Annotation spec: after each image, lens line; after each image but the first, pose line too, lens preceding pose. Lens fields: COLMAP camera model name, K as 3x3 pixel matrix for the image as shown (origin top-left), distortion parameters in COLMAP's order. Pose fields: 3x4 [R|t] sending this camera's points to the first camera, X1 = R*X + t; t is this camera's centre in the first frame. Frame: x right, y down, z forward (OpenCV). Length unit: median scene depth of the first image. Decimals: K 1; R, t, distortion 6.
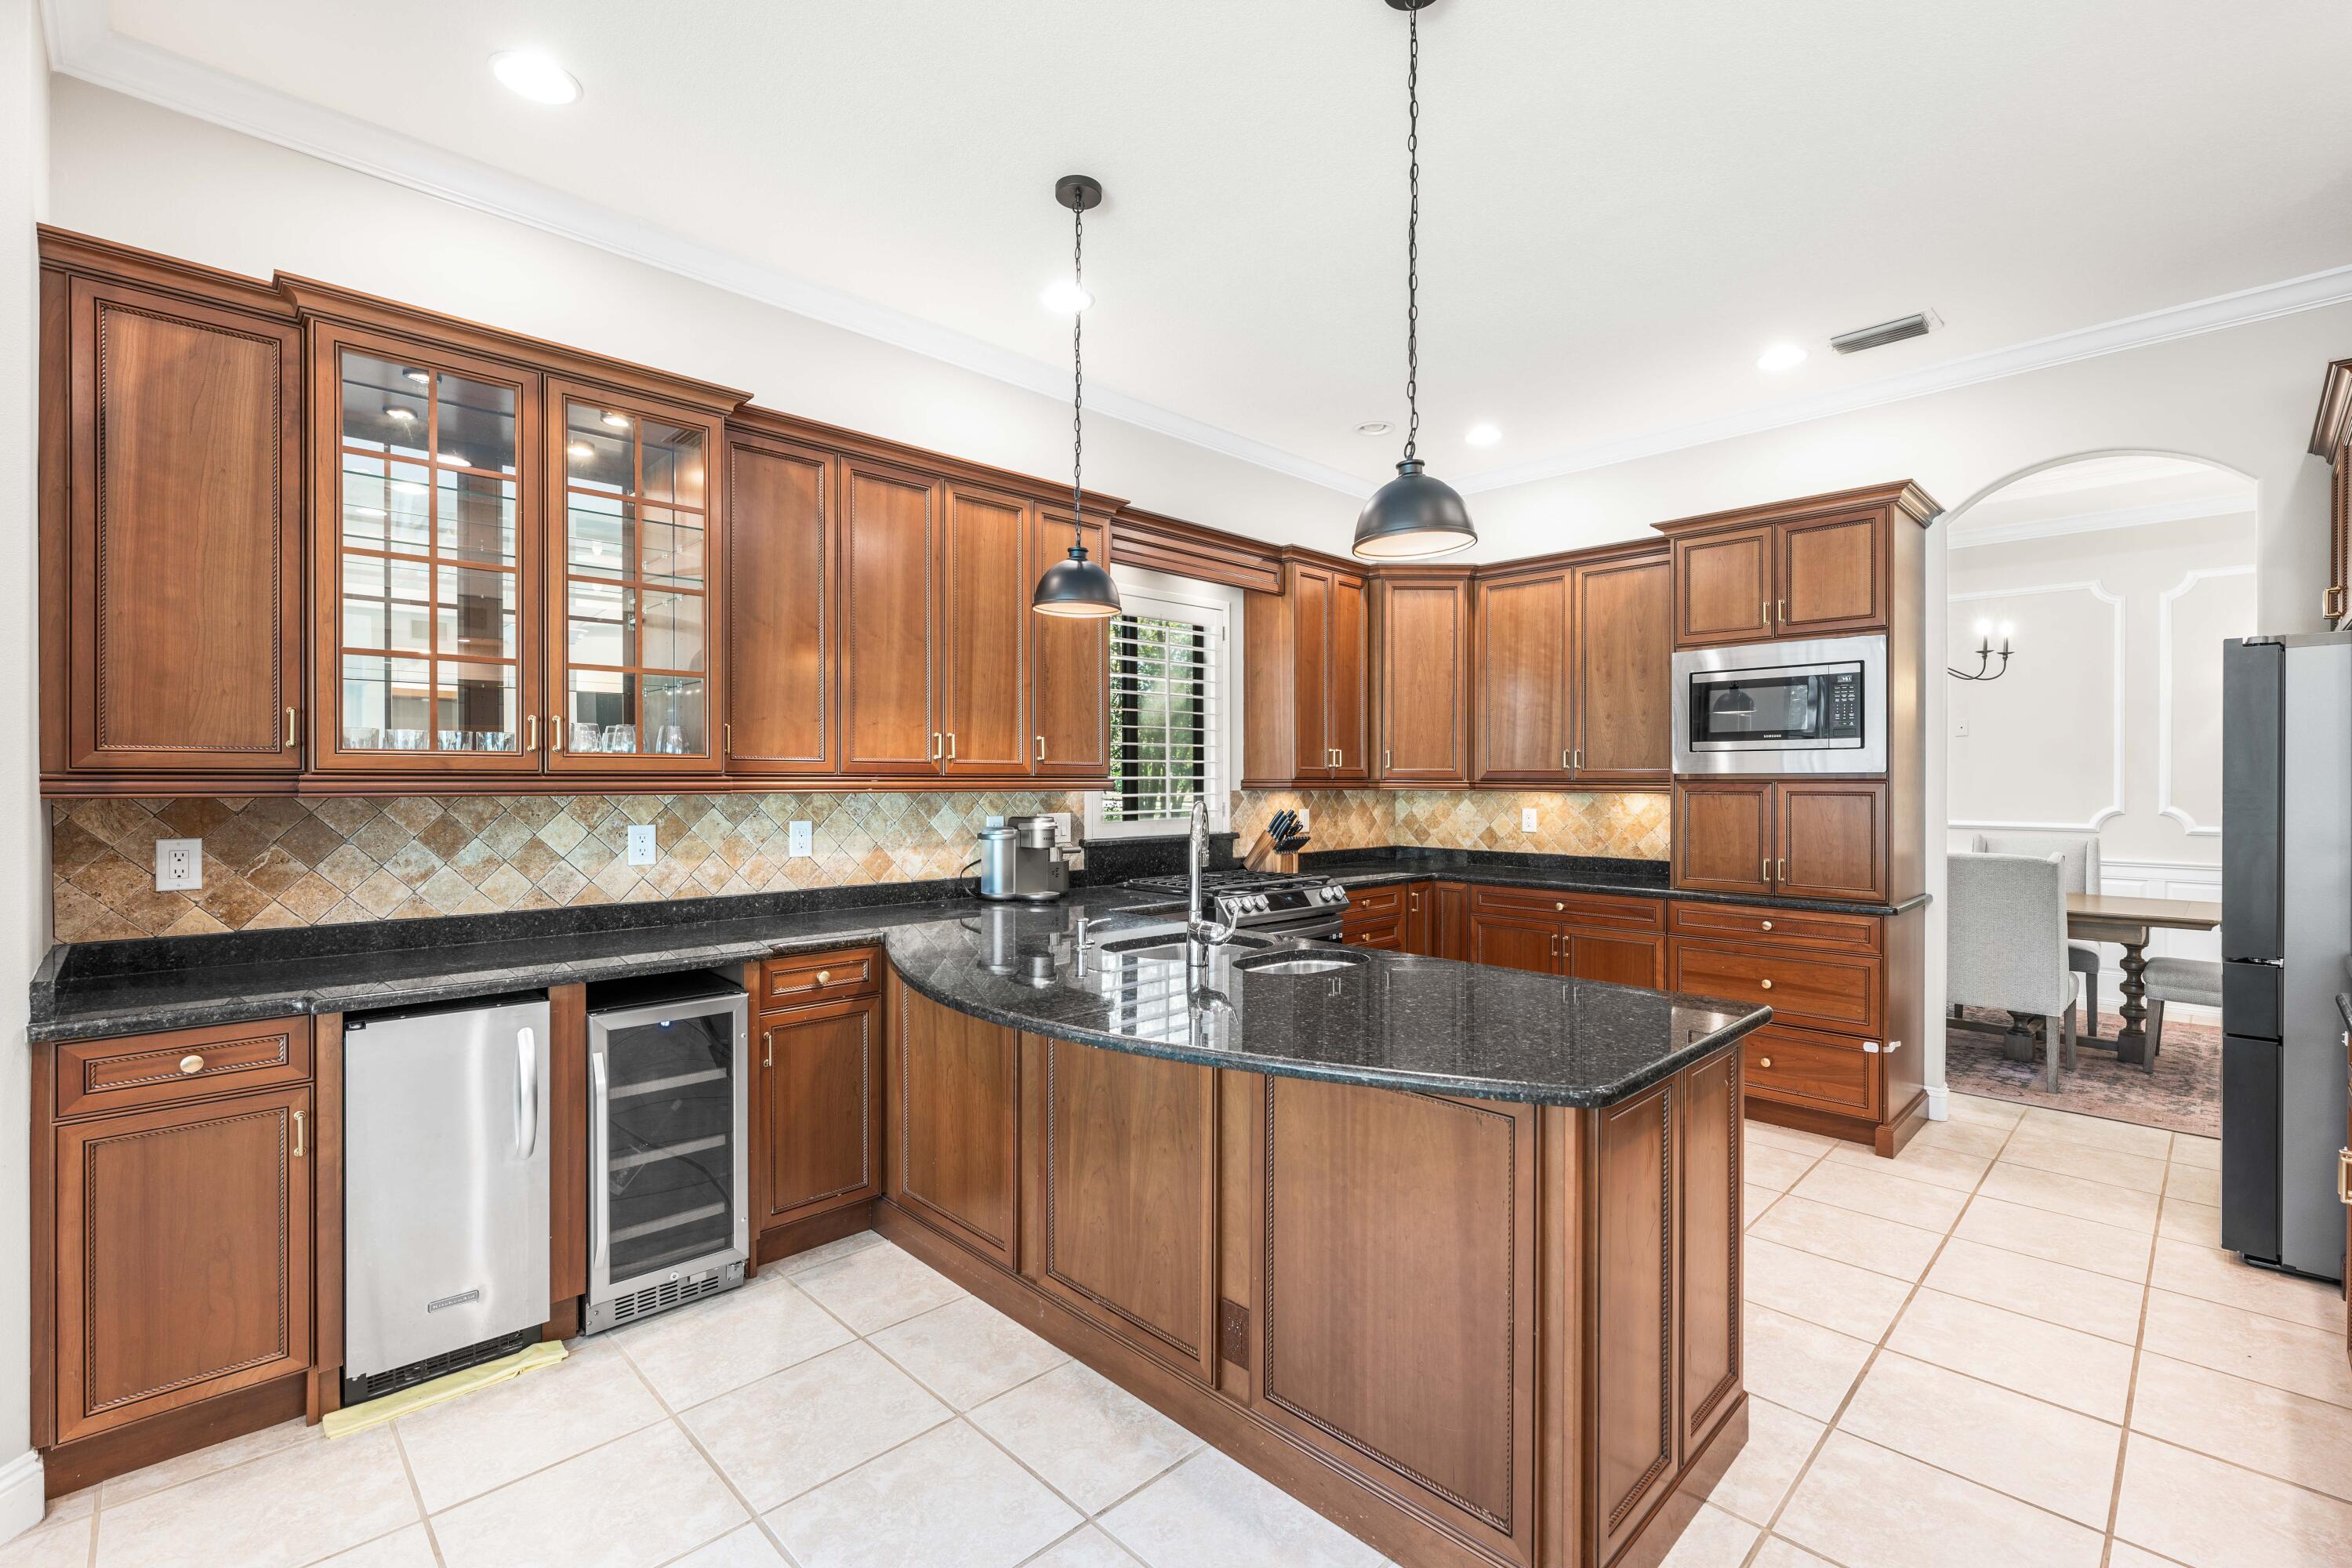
lens RADIAL K [[1025.5, 0, 1176.8], [0, 1025.5, 778.5], [0, 0, 1]] dist [-0.002408, 0.000041]
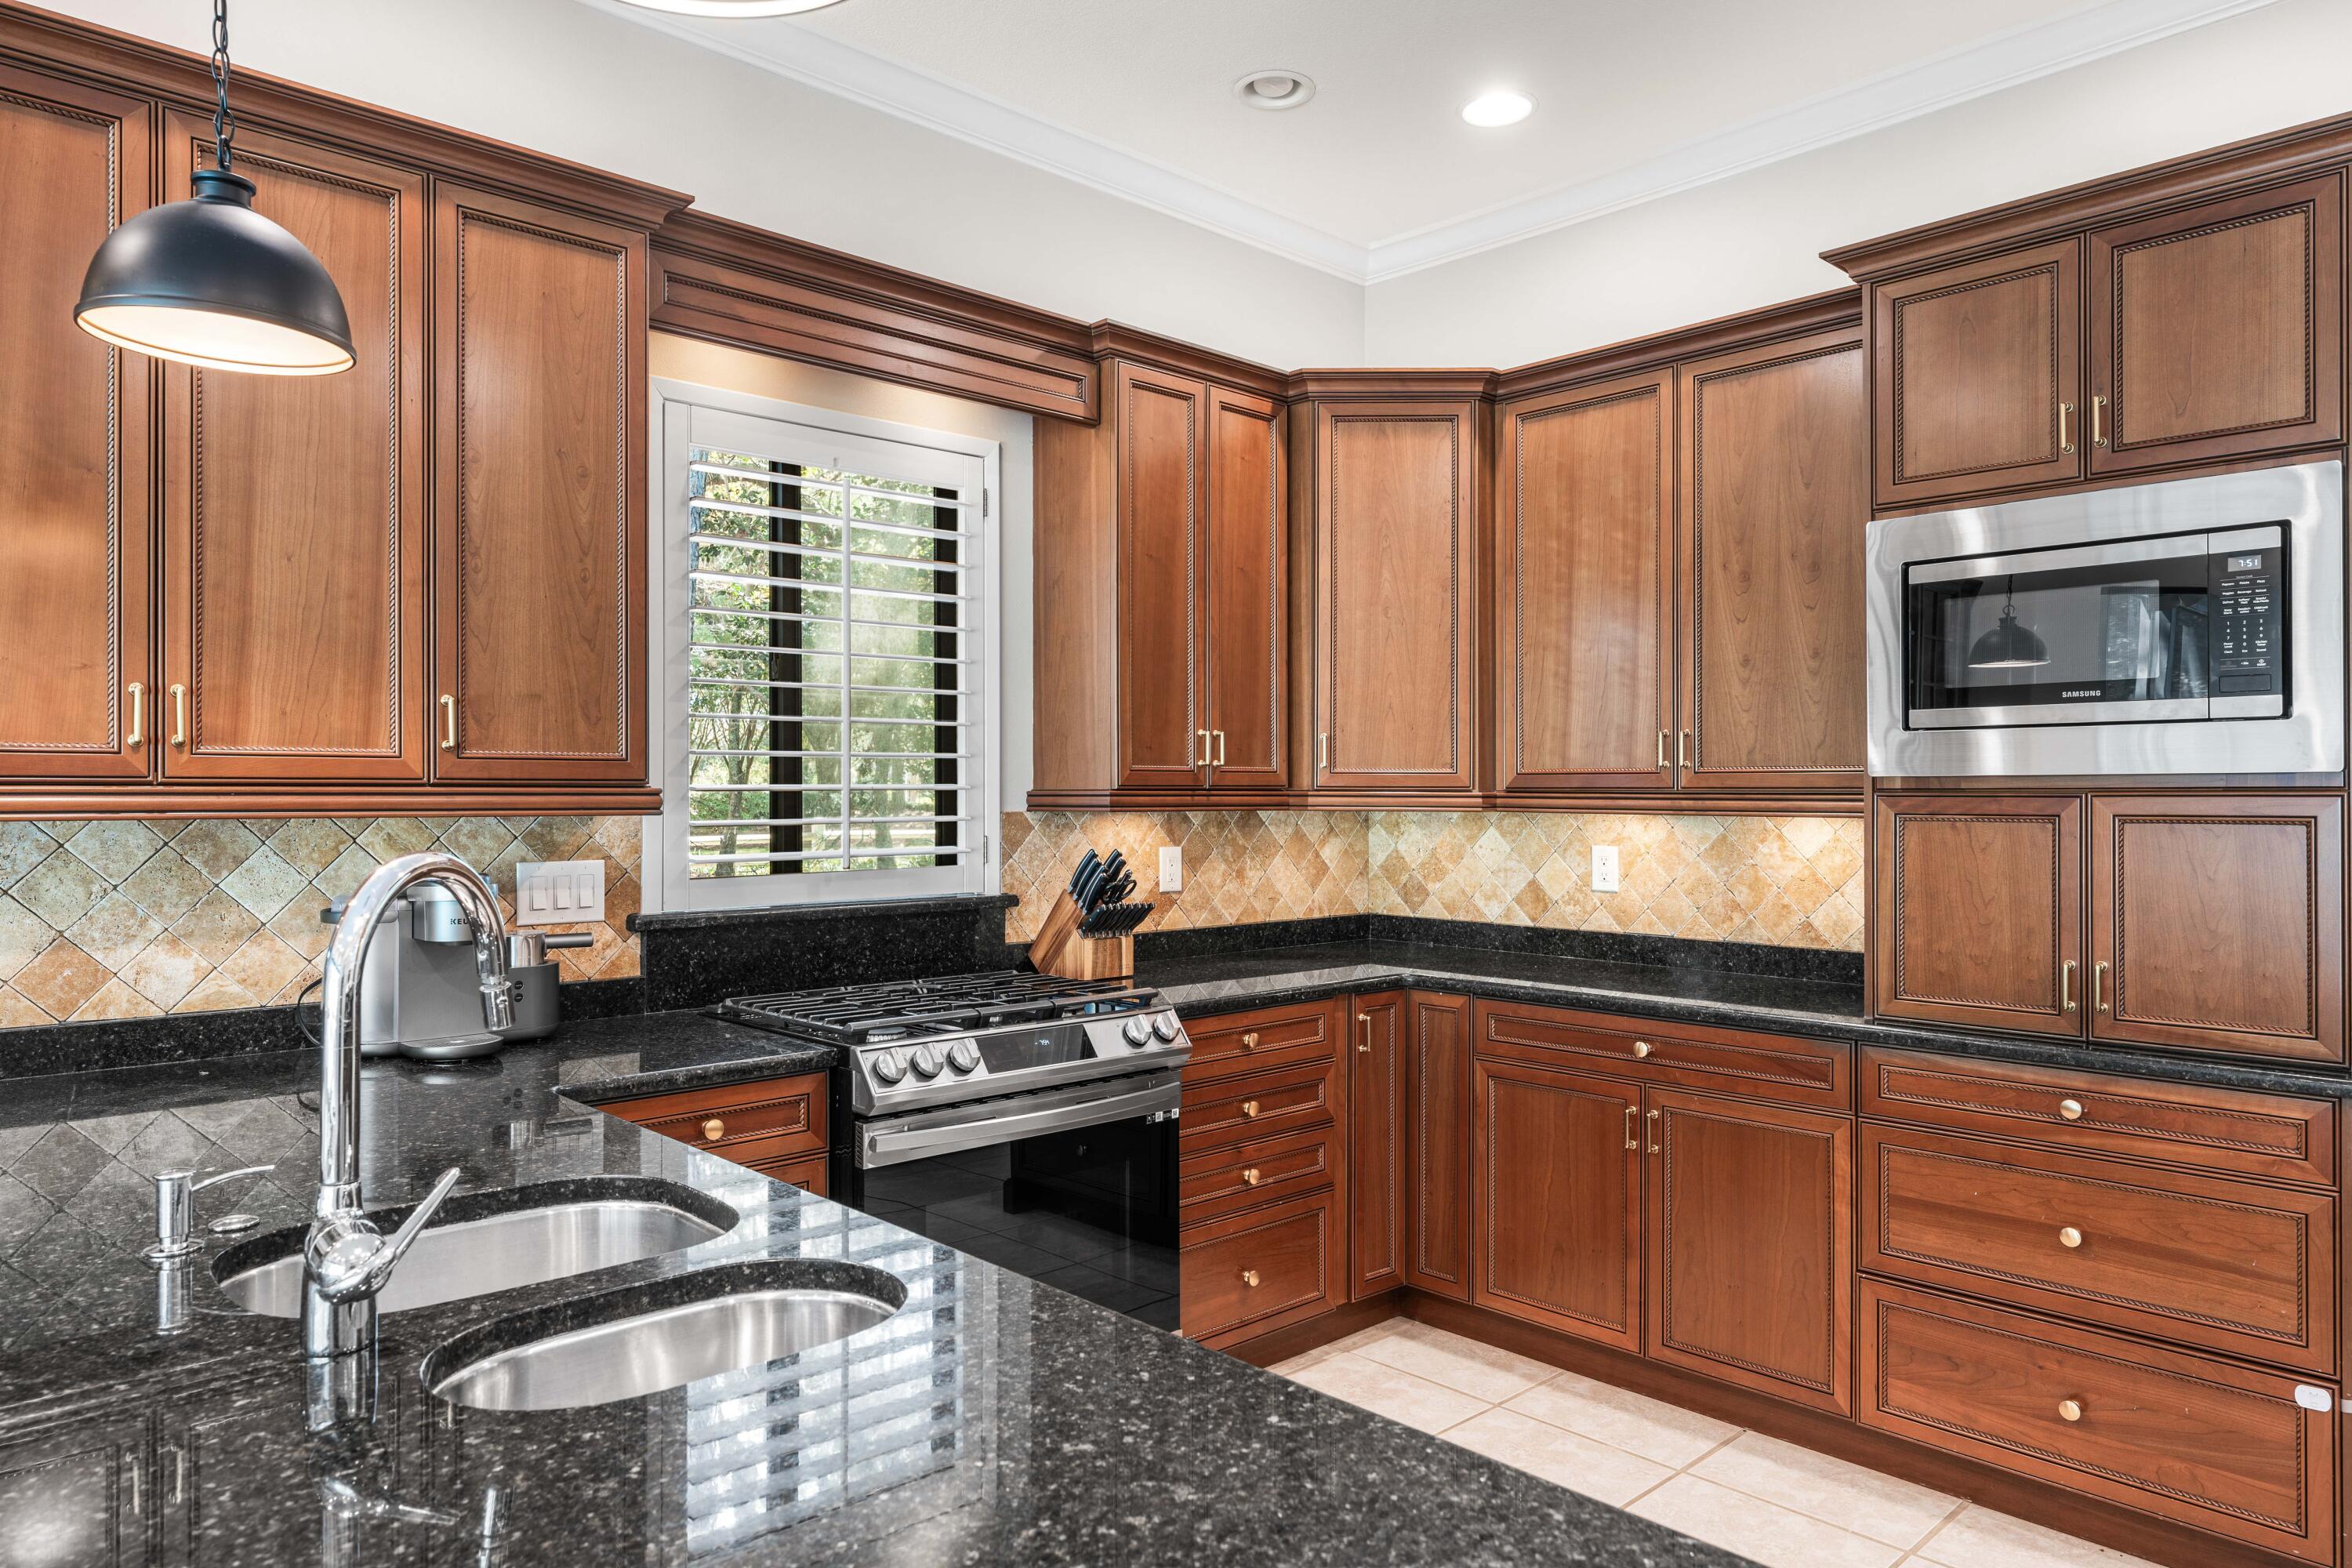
lens RADIAL K [[1494.0, 0, 1171.5], [0, 1494.0, 781.0], [0, 0, 1]] dist [0.003151, -0.001875]
pose [[0.999823, -0.001390, -0.018756, 0.173919], [0.001287, 0.999984, -0.005466, 0.000655], [0.018763, 0.005441, 0.999809, 0.301334]]
